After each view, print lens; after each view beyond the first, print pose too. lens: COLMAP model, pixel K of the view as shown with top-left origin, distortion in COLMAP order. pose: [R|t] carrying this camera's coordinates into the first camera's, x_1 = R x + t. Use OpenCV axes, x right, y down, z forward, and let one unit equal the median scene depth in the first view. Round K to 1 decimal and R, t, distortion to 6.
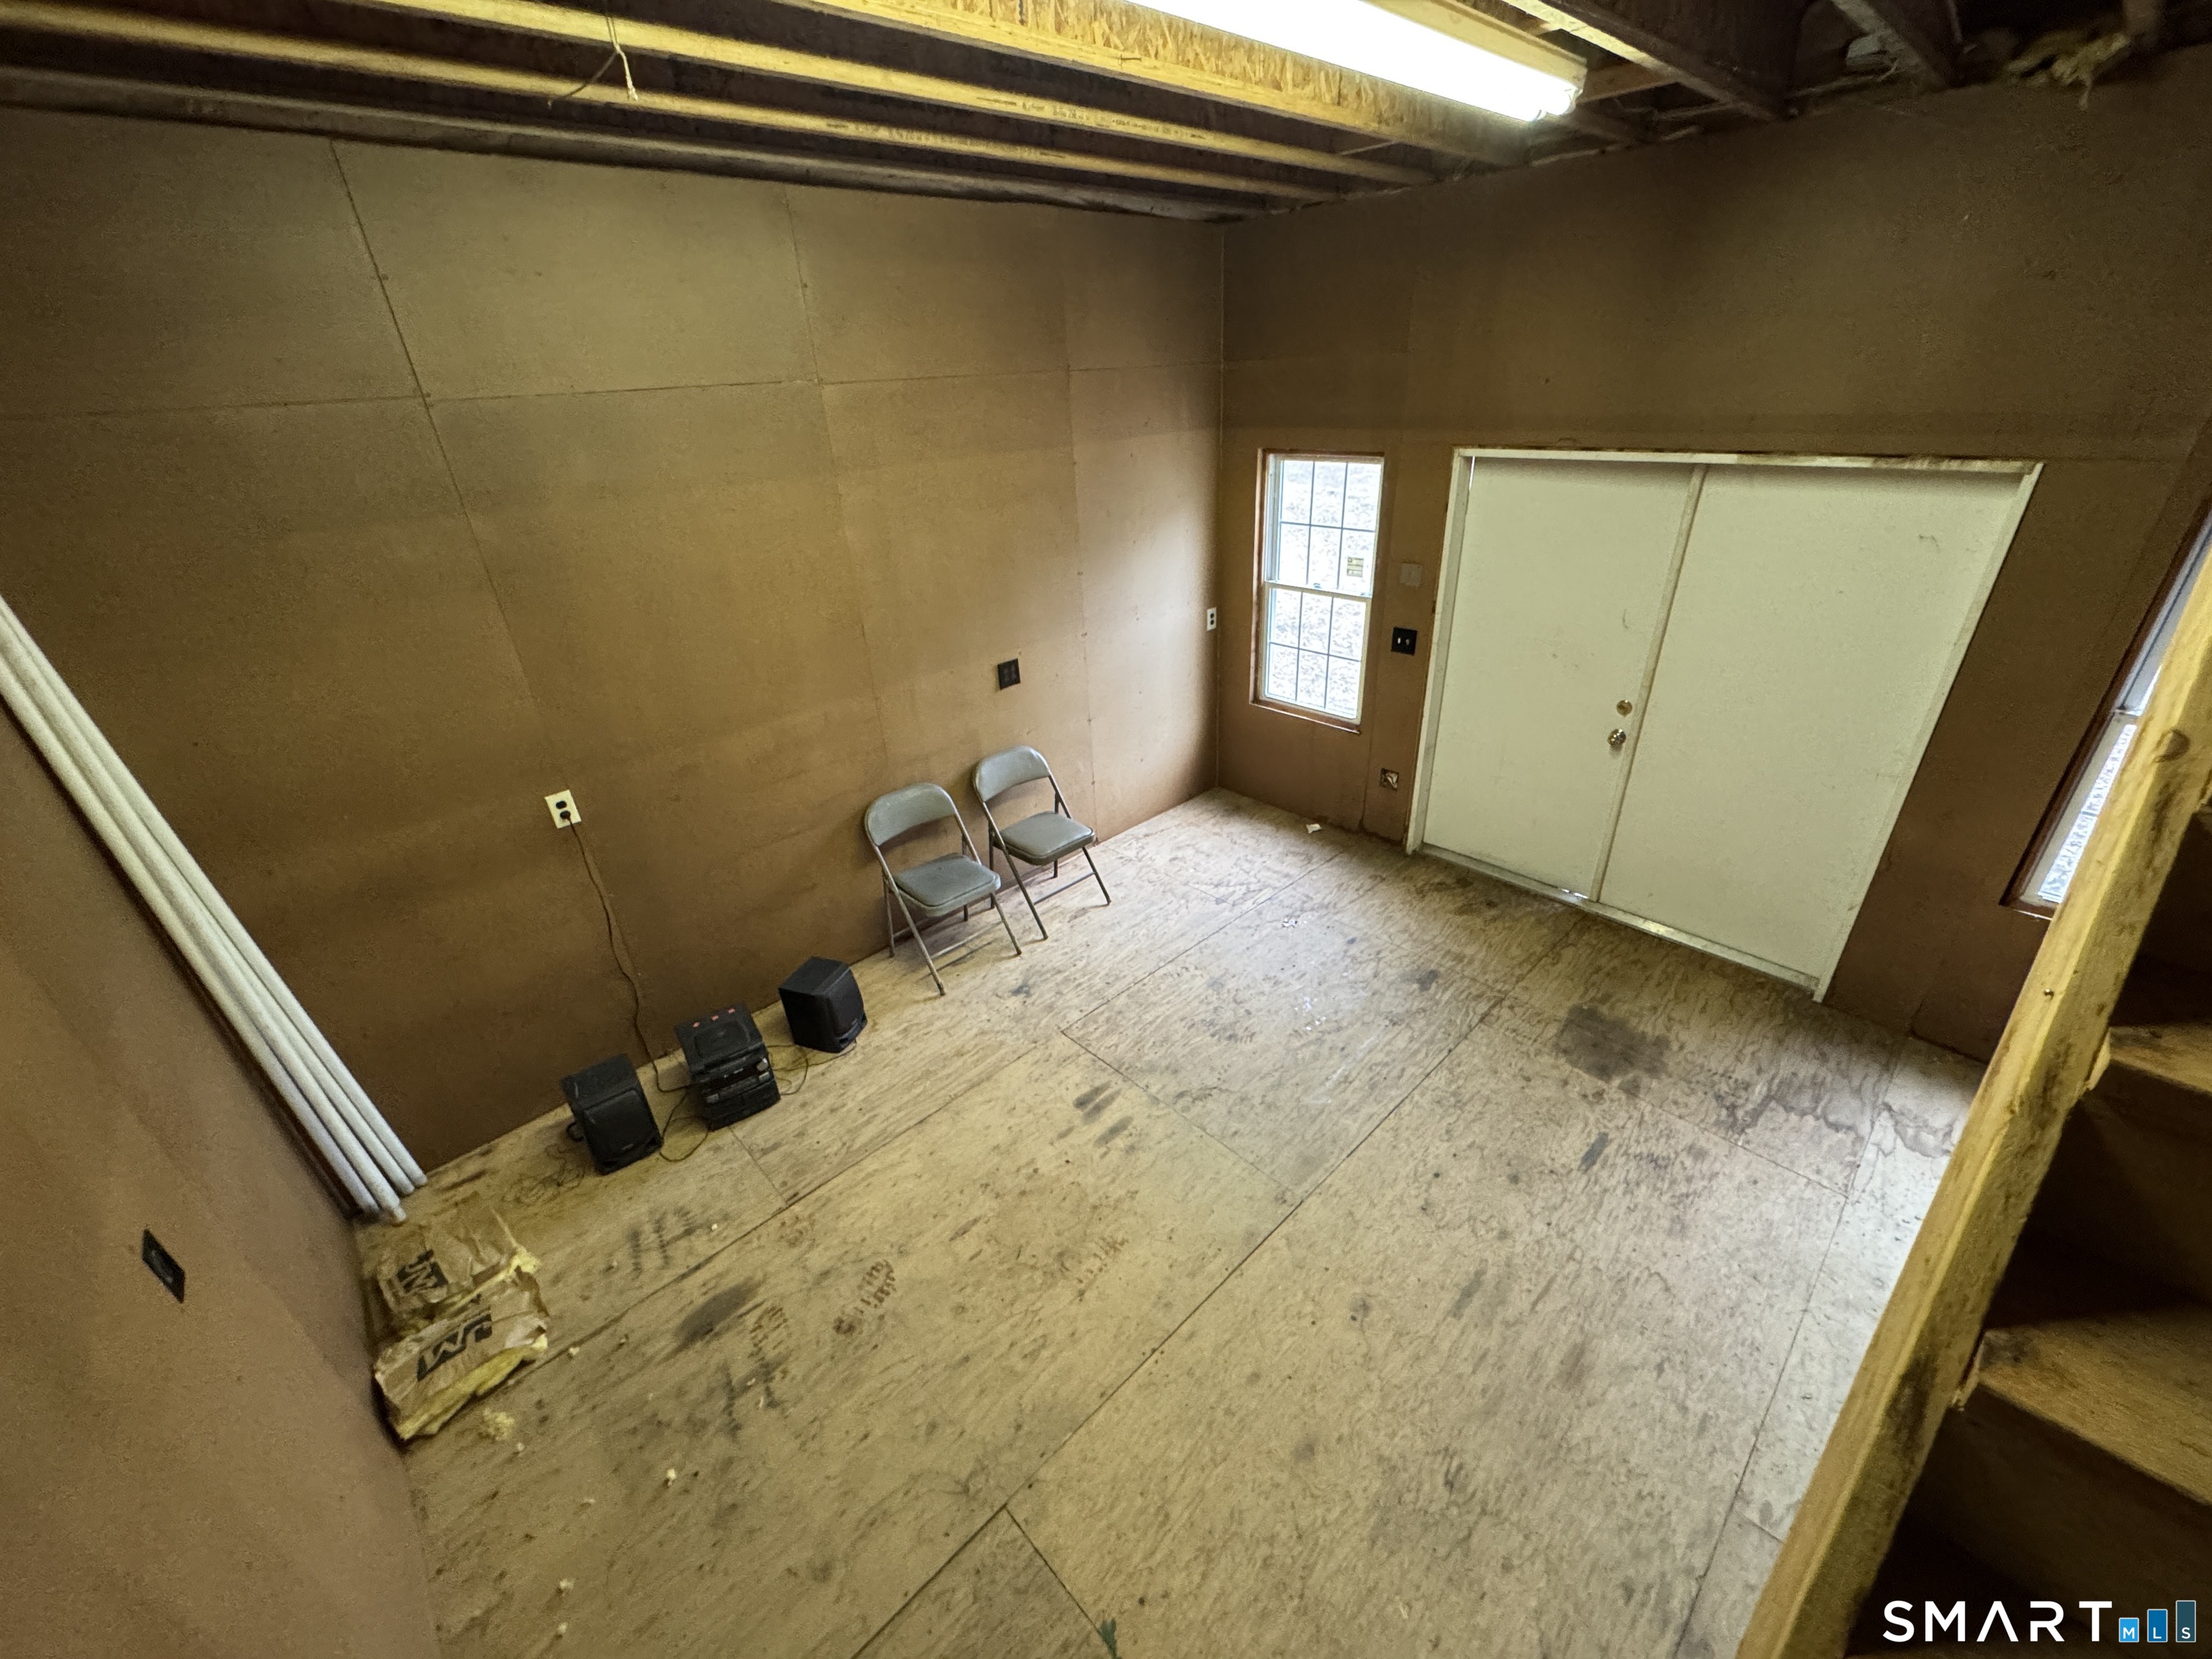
lens RADIAL K [[885.9, 0, 1113.6], [0, 885.9, 833.7], [0, 0, 1]] dist [-0.001190, 0.000111]
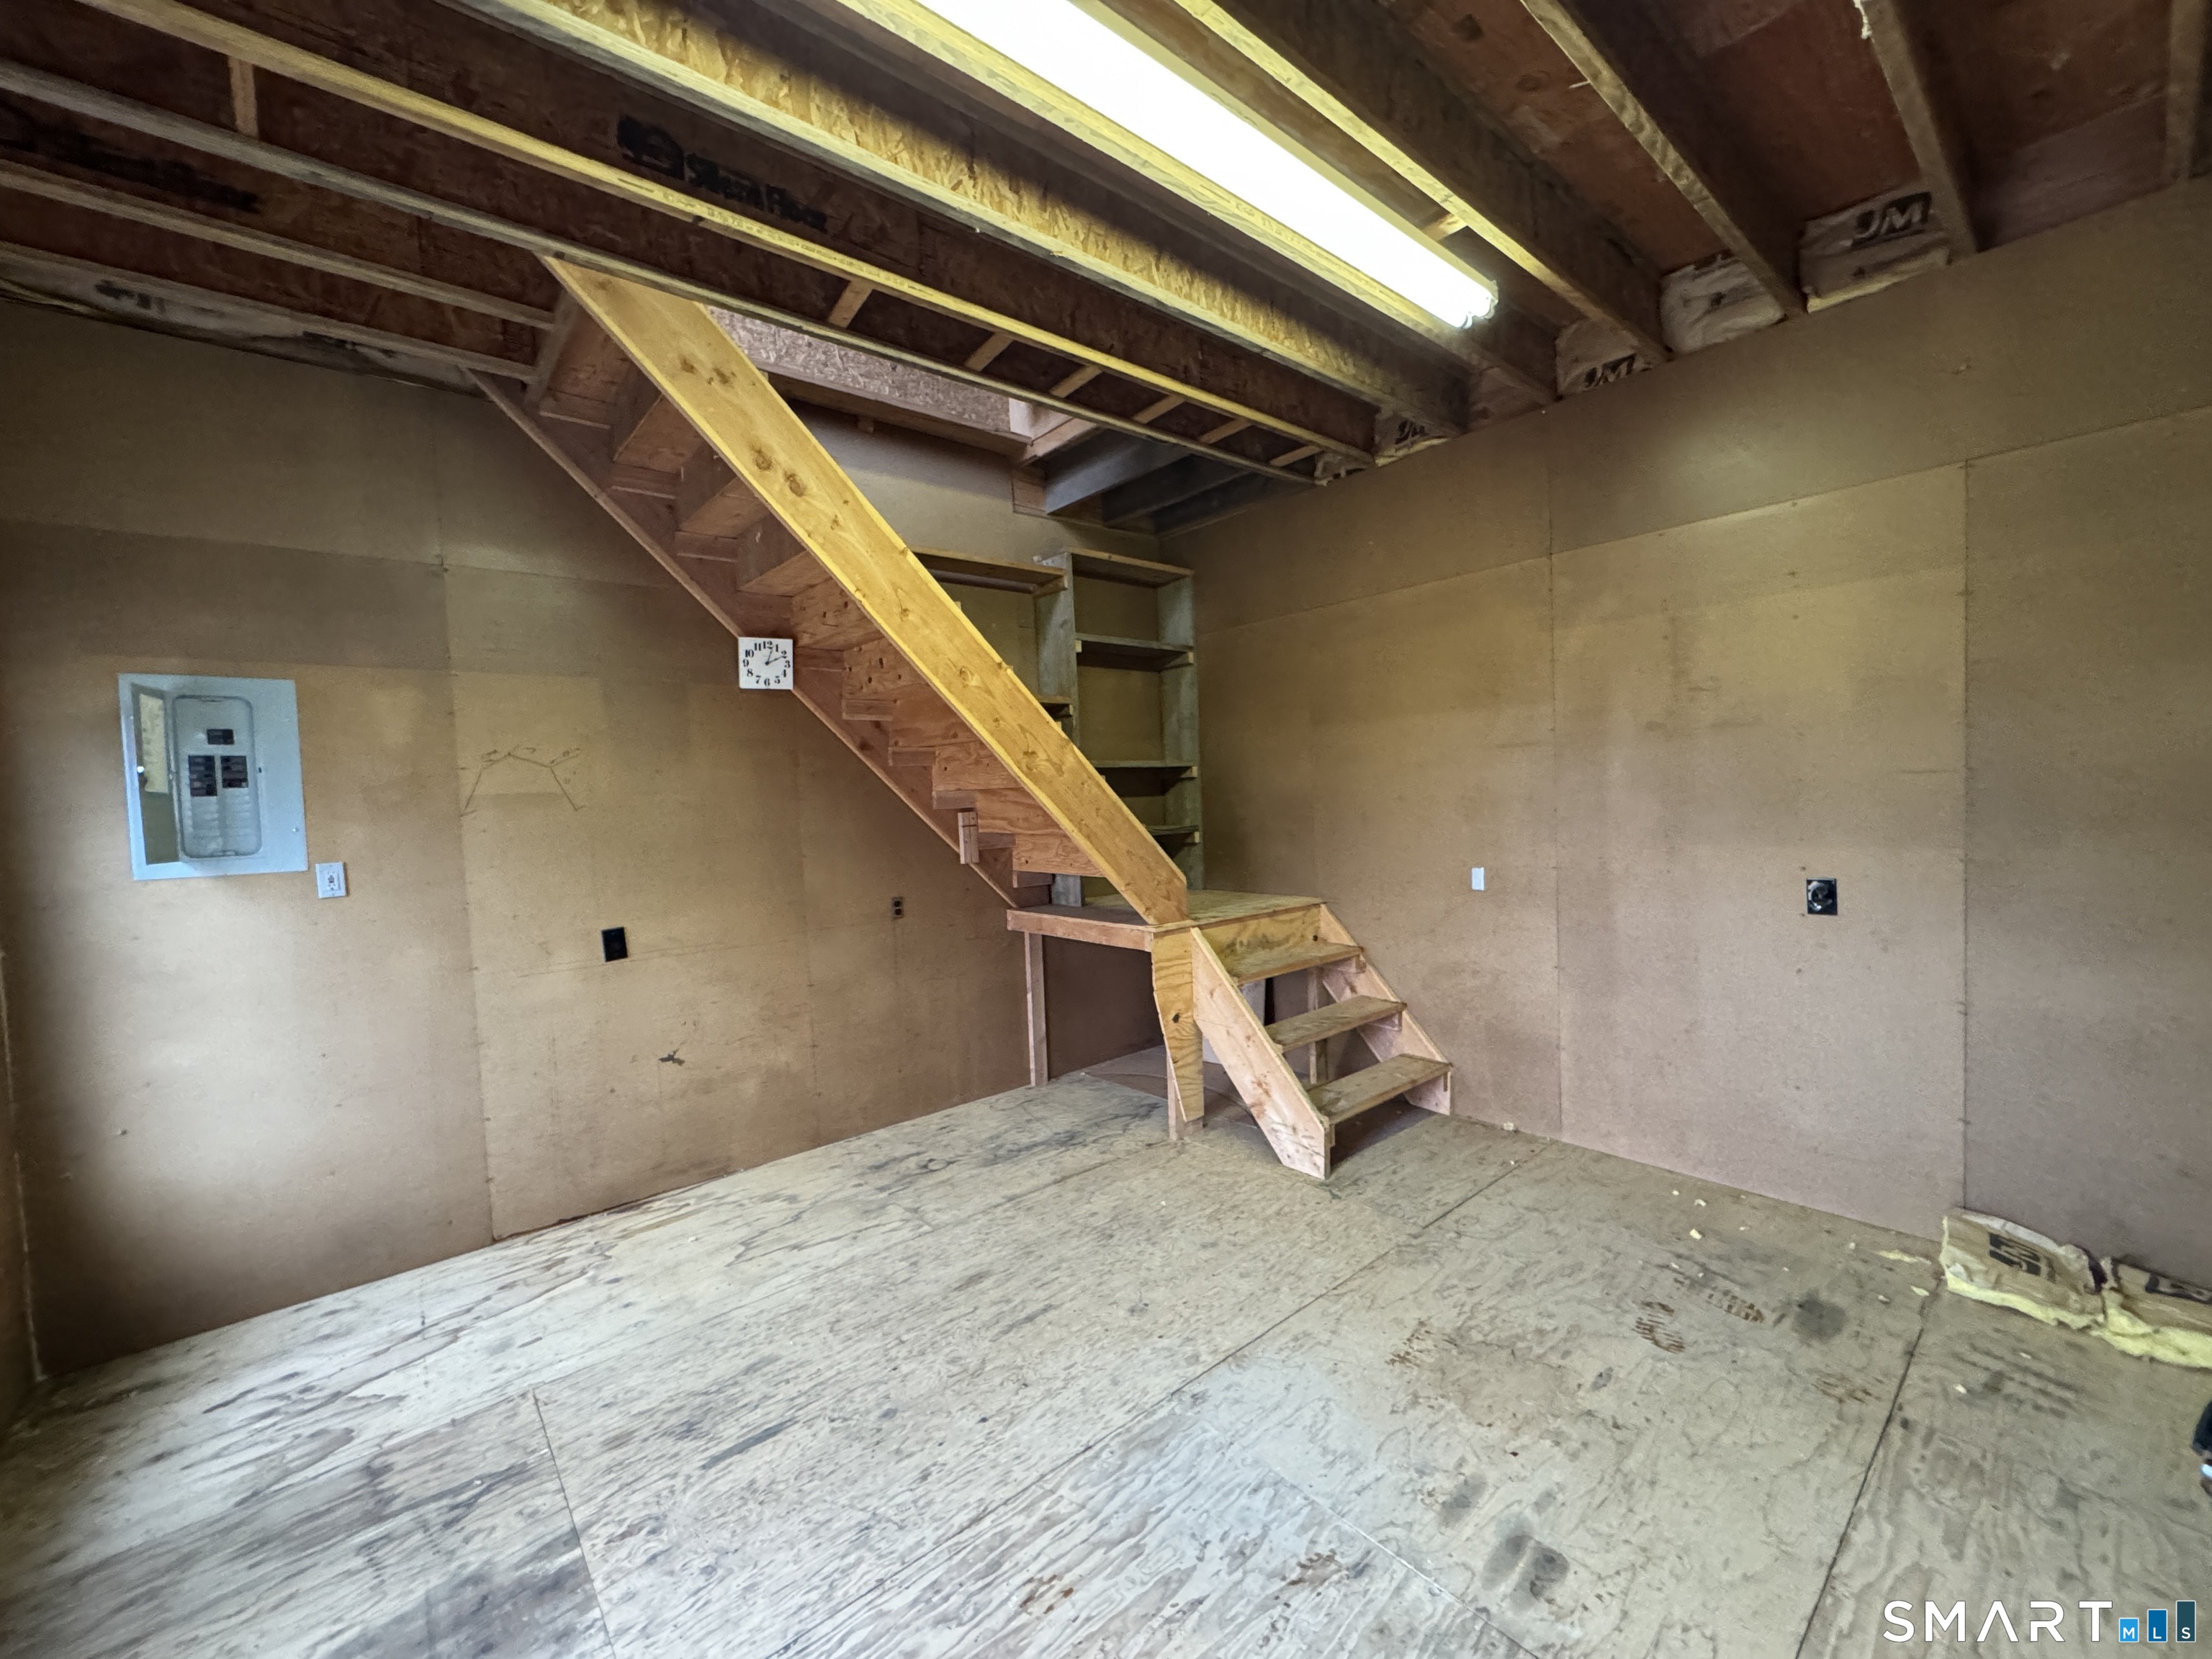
lens RADIAL K [[885.9, 0, 1113.6], [0, 885.9, 833.7], [0, 0, 1]] dist [-0.001190, 0.000111]
pose [[-0.994671, 0.084358, 0.059270, 0.170728], [0.102706, 0.860835, 0.498412, -0.393001], [-0.008976, 0.501844, -0.864912, 1.386523]]
